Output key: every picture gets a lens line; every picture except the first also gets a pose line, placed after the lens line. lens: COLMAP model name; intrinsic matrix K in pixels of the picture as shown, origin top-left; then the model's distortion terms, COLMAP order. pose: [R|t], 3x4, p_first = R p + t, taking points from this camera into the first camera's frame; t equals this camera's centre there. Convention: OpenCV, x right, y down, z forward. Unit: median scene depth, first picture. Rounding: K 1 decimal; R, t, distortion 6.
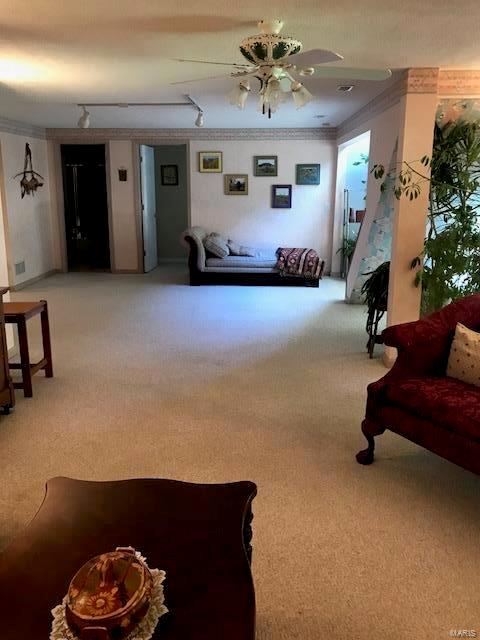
lens RADIAL K [[579.4, 0, 239.6], [0, 579.4, 321.5], [0, 0, 1]] dist [-0.002616, 0.000000]
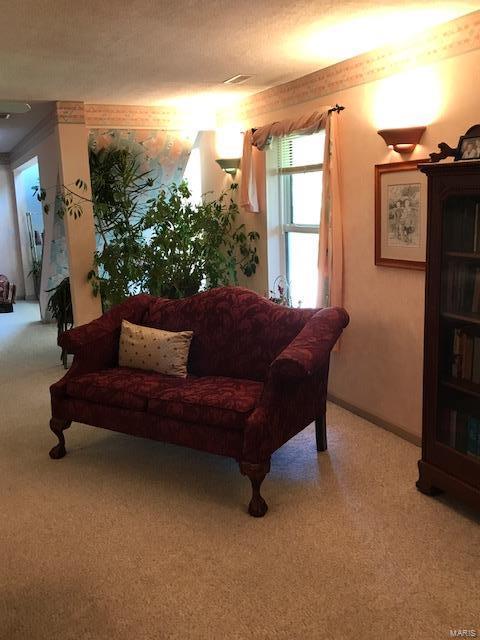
lens RADIAL K [[579.4, 0, 241.5], [0, 579.4, 317.8], [0, 0, 1]] dist [-0.002616, 0.000000]
pose [[0.874899, -0.133847, 0.465443, 0.031432], [0.153403, 0.988155, -0.004191, 0.028978], [-0.459369, 0.075067, 0.885068, -0.105285]]
